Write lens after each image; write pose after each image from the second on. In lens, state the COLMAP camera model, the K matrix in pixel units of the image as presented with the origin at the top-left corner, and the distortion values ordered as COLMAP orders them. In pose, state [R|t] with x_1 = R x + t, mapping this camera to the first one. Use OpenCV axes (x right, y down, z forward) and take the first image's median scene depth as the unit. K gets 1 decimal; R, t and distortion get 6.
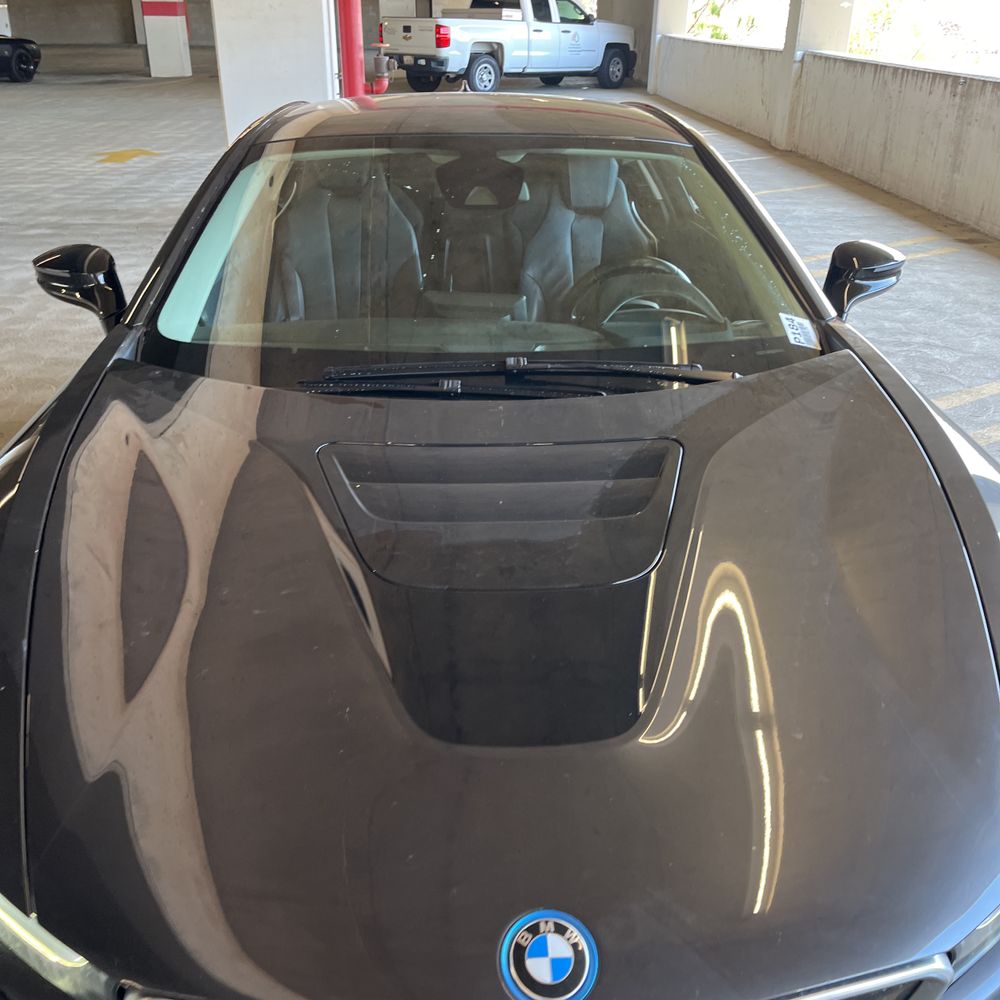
lens RADIAL K [[1011.0, 0, 496.2], [0, 1011.0, 506.8], [0, 0, 1]] dist [0.019451, 0.000000]
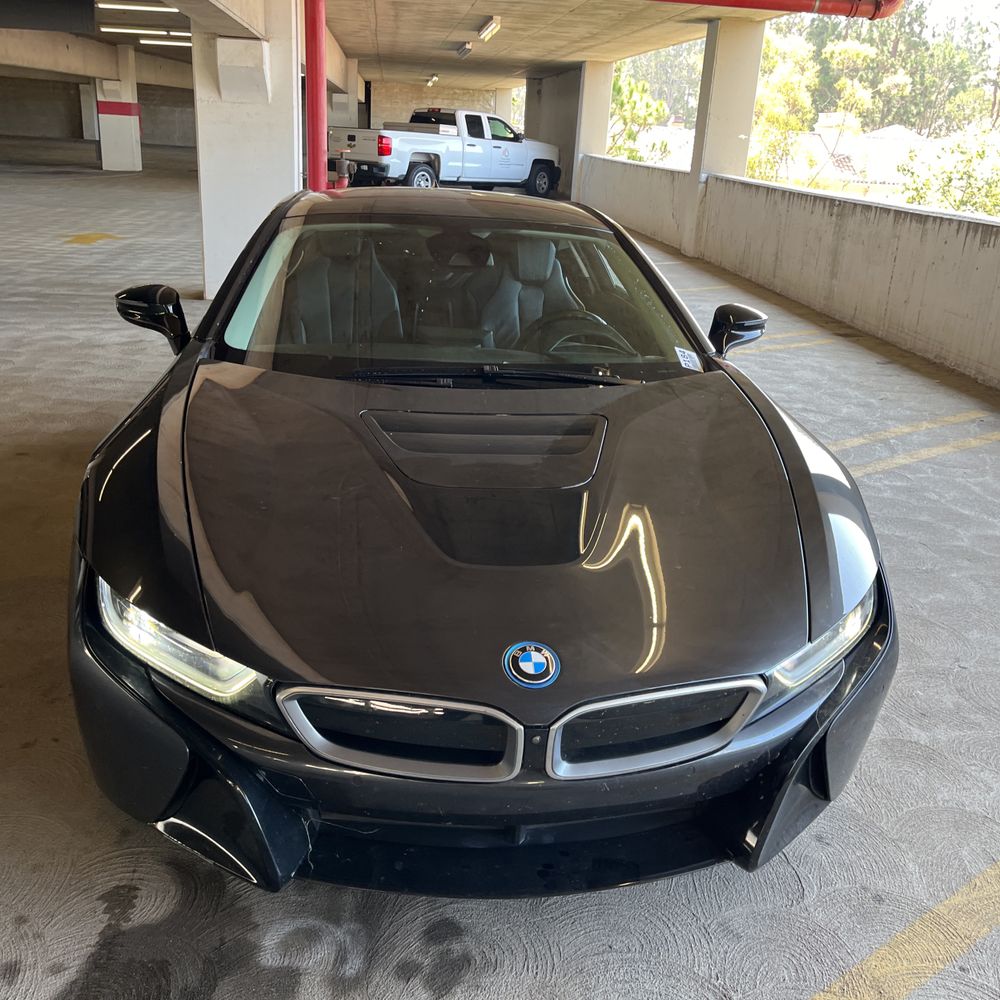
lens RADIAL K [[1011.0, 0, 494.3], [0, 1011.0, 492.8], [0, 0, 1]] dist [0.019451, 0.000000]
pose [[0.996944, 0.021247, 0.075181, -0.034242], [-0.013042, 0.994067, -0.107982, 0.080191], [-0.077029, 0.106671, 0.991306, -0.169255]]
